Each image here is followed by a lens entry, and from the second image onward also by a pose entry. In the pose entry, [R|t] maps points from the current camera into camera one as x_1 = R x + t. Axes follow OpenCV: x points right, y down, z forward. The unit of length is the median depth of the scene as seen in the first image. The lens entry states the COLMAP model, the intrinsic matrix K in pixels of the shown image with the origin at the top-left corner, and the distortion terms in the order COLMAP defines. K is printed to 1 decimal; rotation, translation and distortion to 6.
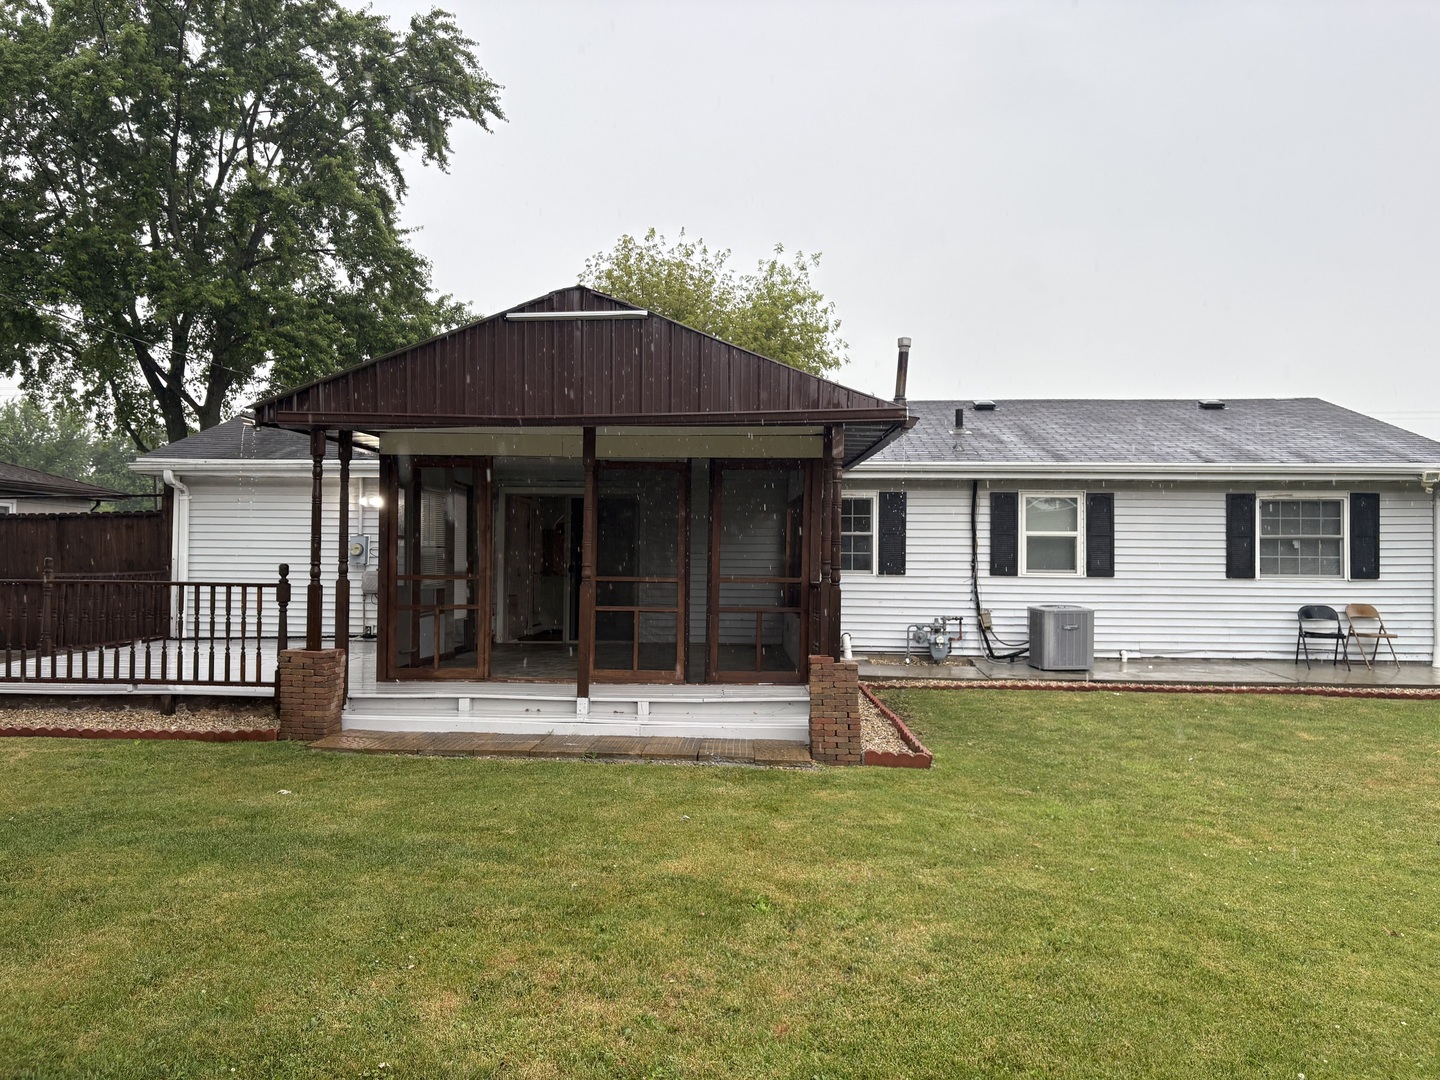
lens RADIAL K [[1060.3, 0, 694.4], [0, 1060.3, 537.7], [0, 0, 1]] dist [0.030040, -0.005253]
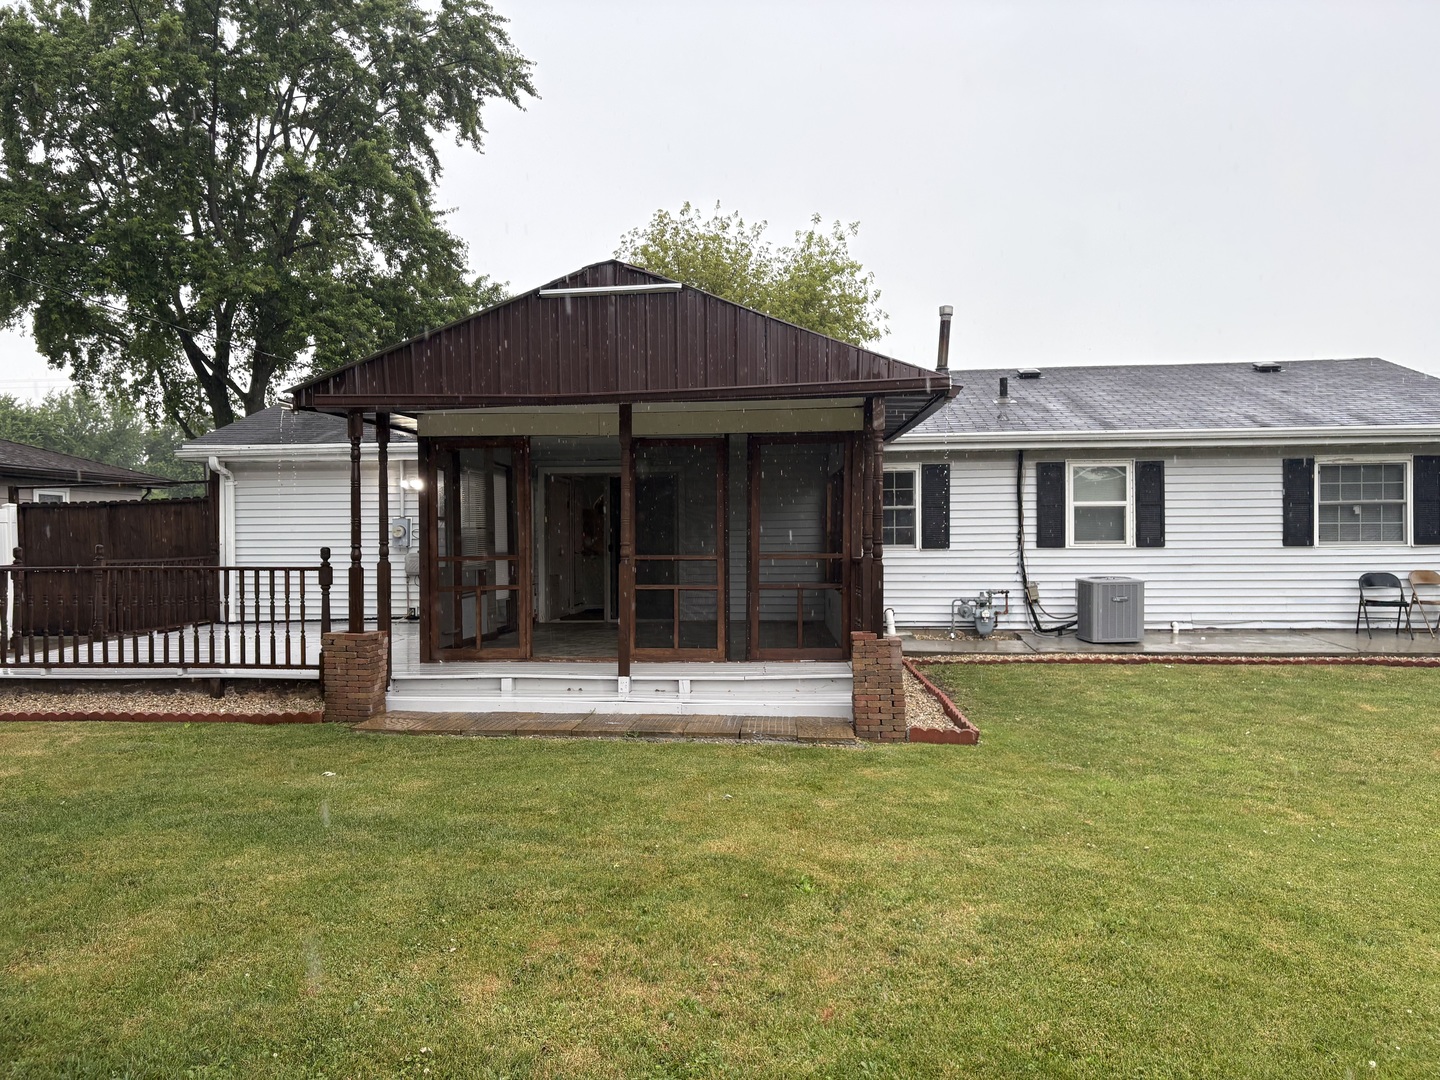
lens RADIAL K [[1058.4, 0, 693.0], [0, 1058.4, 547.1], [0, 0, 1]] dist [0.028501, -0.009728]
pose [[0.999027, -0.016255, -0.040992, 0.001499], [0.017491, 0.999398, 0.029972, 0.000293], [0.040480, -0.030660, 0.998710, 0.008948]]
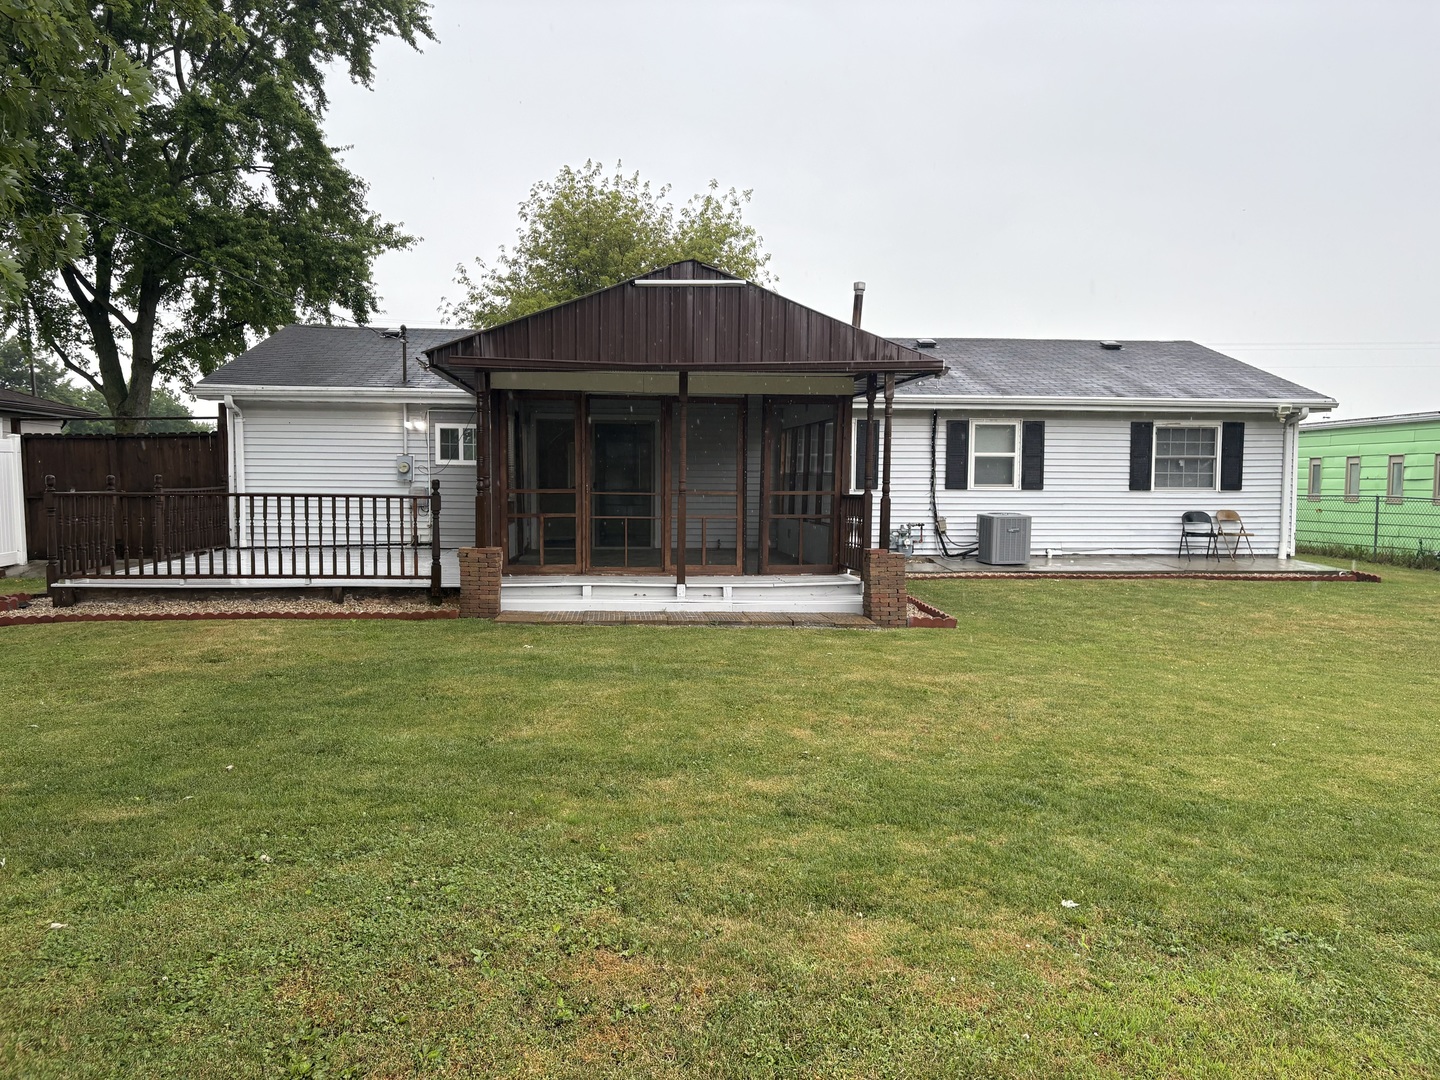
lens RADIAL K [[1058.4, 0, 693.0], [0, 1058.4, 547.1], [0, 0, 1]] dist [0.028501, -0.009728]
pose [[0.991949, -0.009747, 0.126265, -0.162793], [-0.001204, 0.996262, 0.086371, -0.002709], [-0.126635, -0.085828, 0.988229, -0.167596]]
